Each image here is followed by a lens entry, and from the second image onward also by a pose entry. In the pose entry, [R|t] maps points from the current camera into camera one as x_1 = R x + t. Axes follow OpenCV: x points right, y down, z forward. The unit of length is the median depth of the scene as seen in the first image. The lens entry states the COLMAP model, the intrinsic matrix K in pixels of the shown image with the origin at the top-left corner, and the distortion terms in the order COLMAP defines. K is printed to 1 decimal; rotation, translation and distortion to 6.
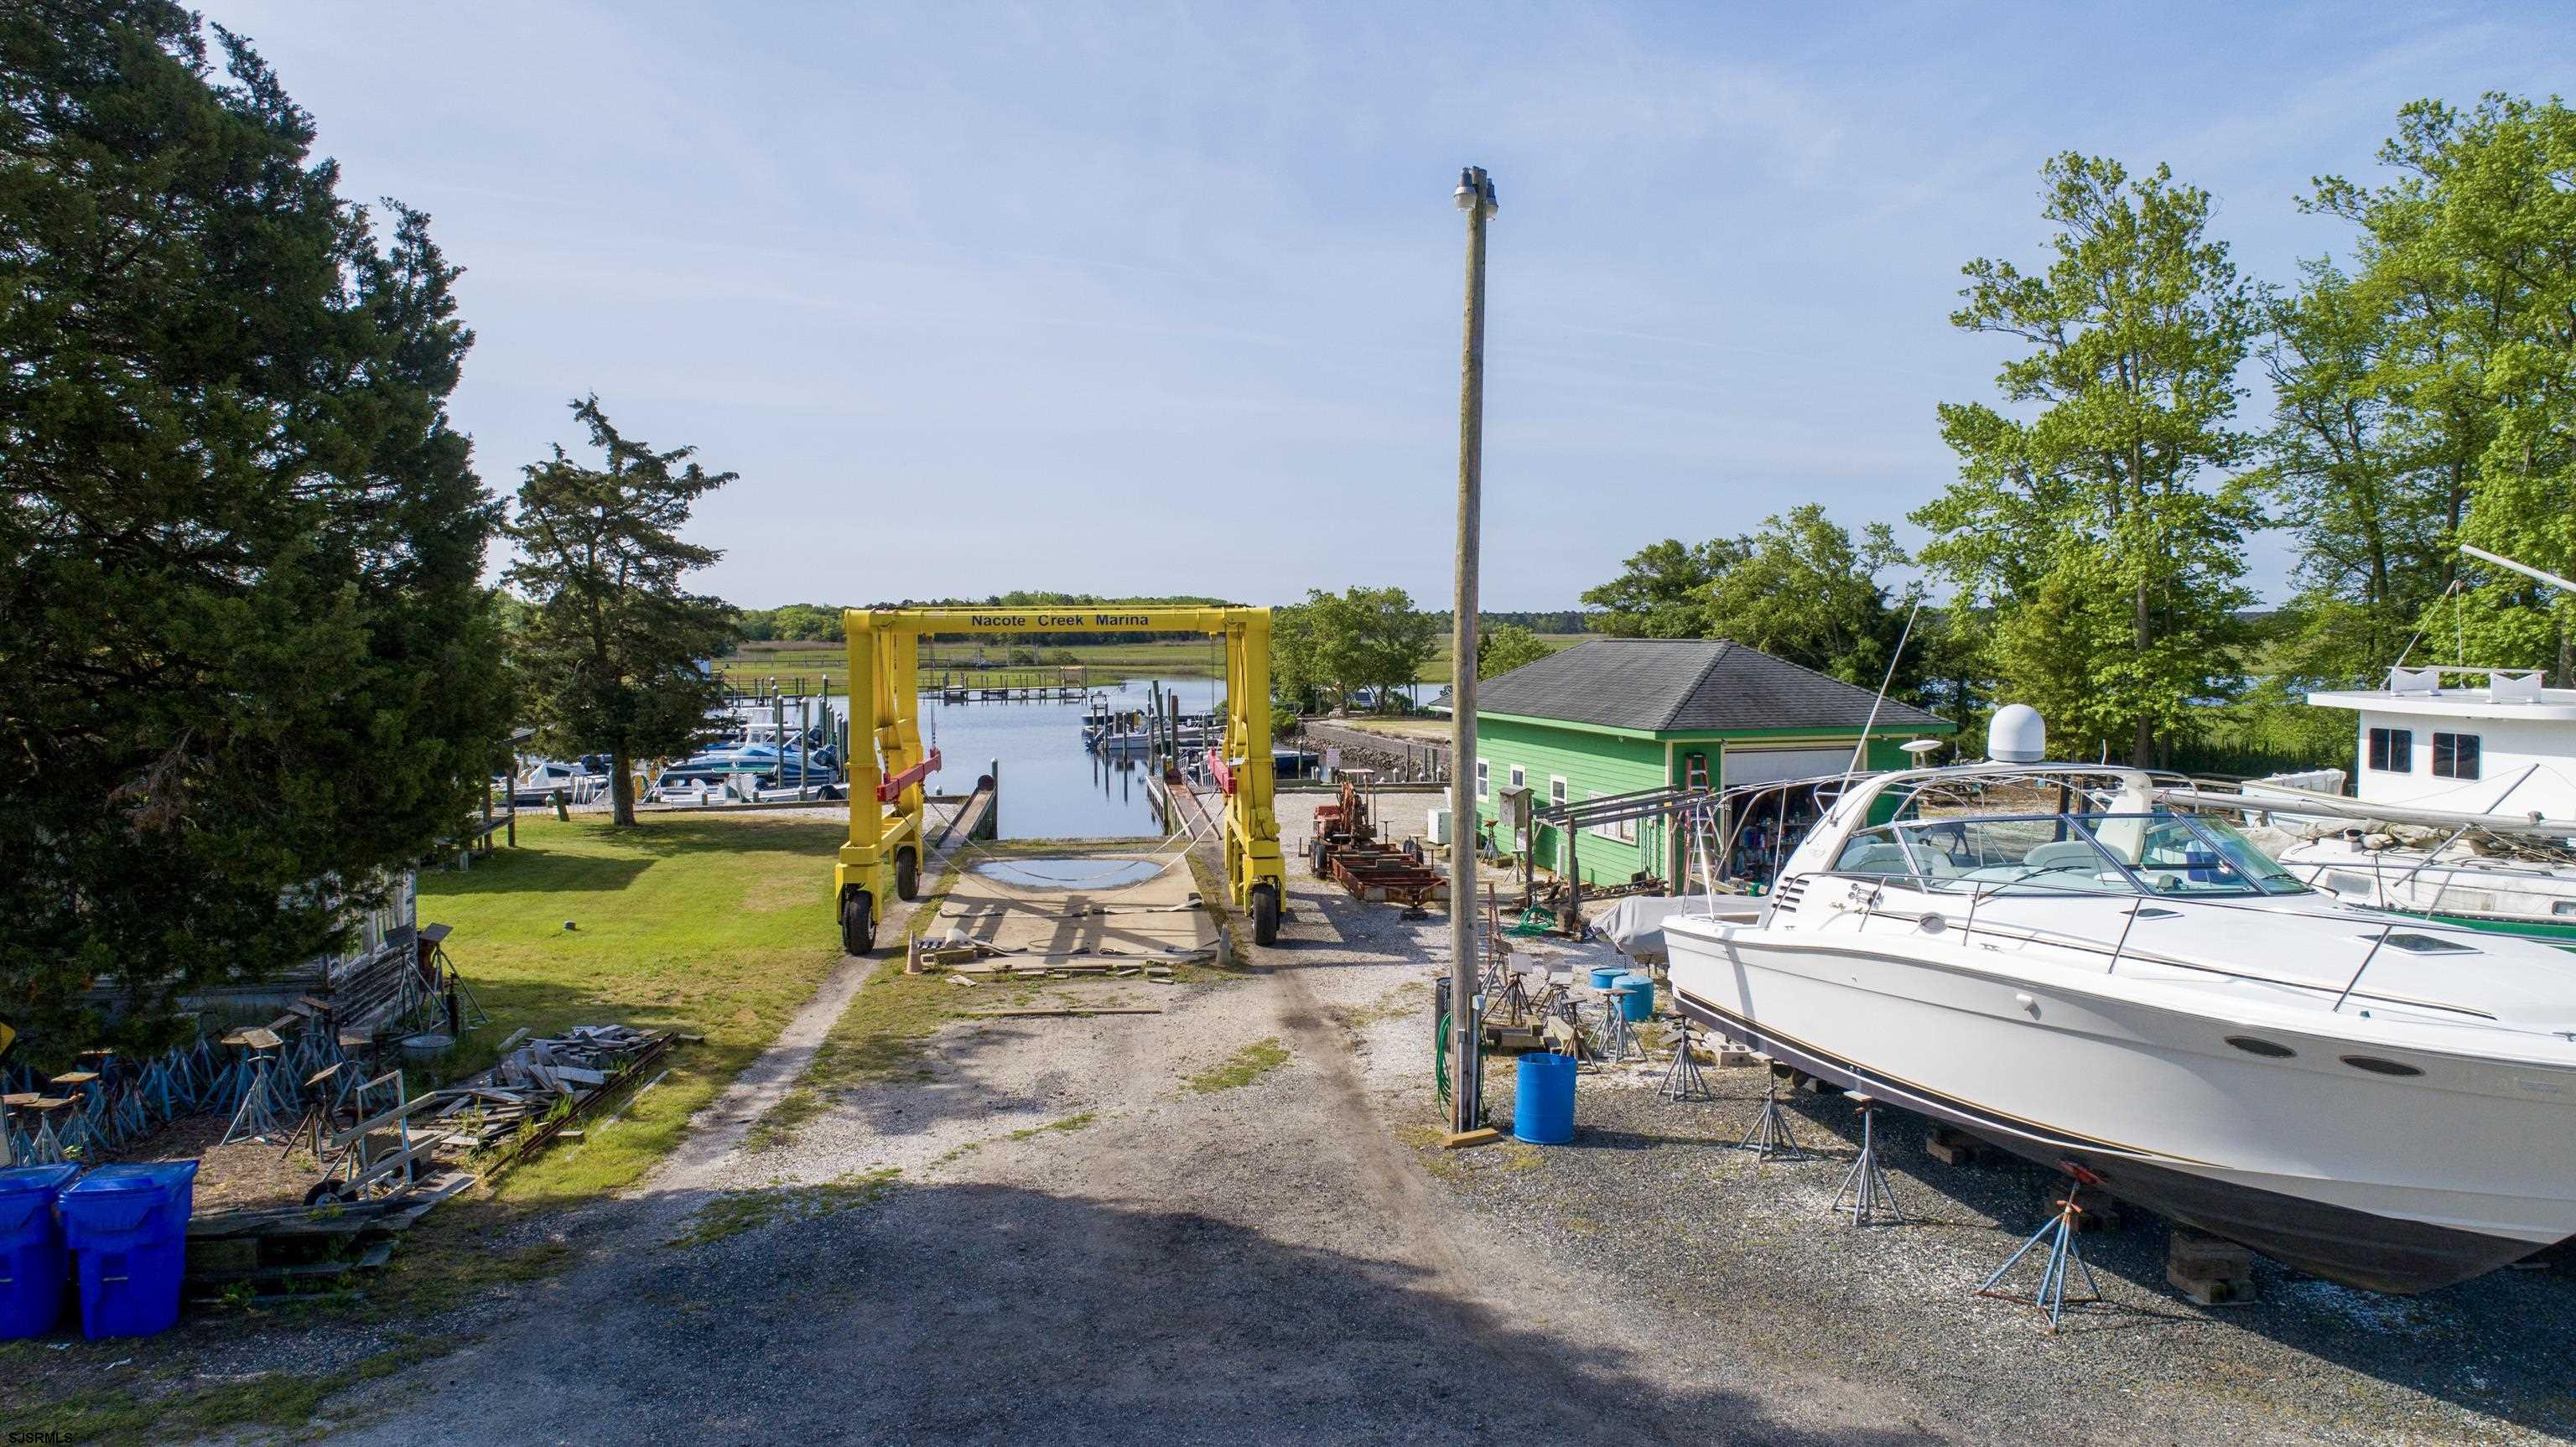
lens RADIAL K [[1718.0, 0, 1288.0], [0, 1718.0, 723.5], [0, 0, 1]] dist [-0.020736, 0.006307]
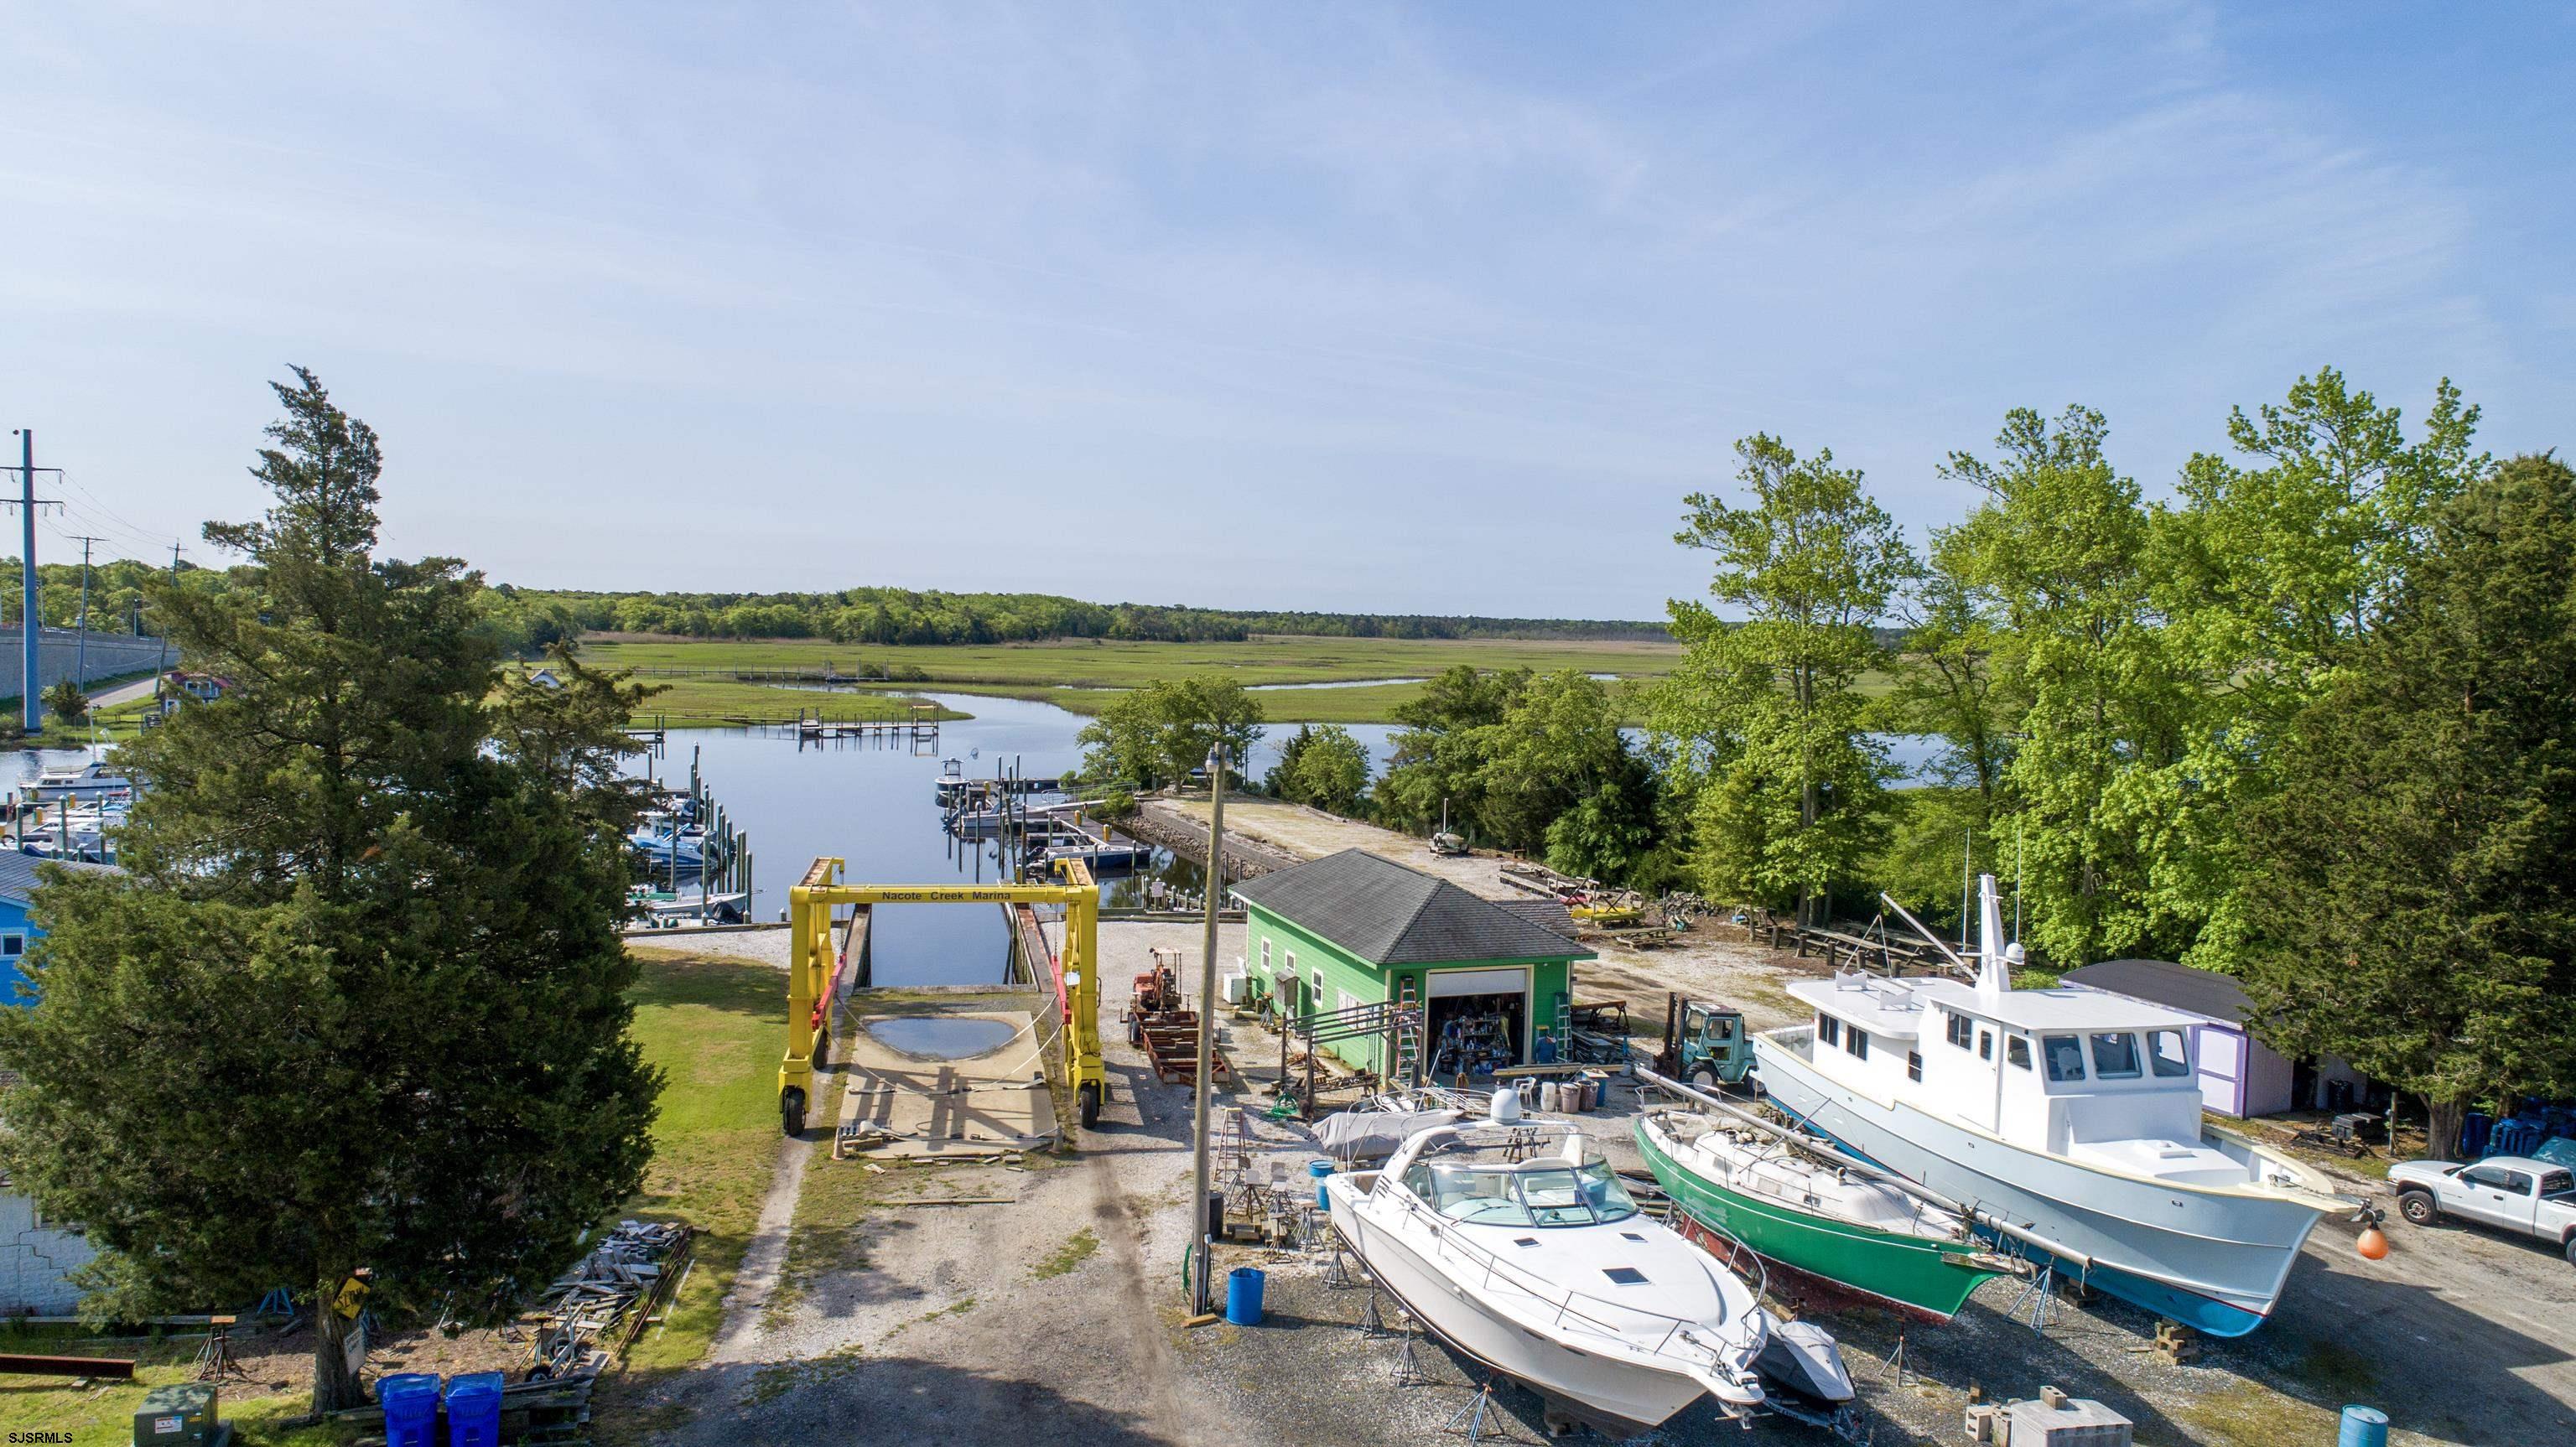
lens RADIAL K [[1718.0, 0, 1288.0], [0, 1718.0, 723.5], [0, 0, 1]] dist [-0.020736, 0.006307]
pose [[0.995727, 0.025928, 0.088631, 0.019117], [-0.026323, 0.999648, 0.003294, -0.250227], [-0.088514, -0.005613, 0.996059, -0.486284]]
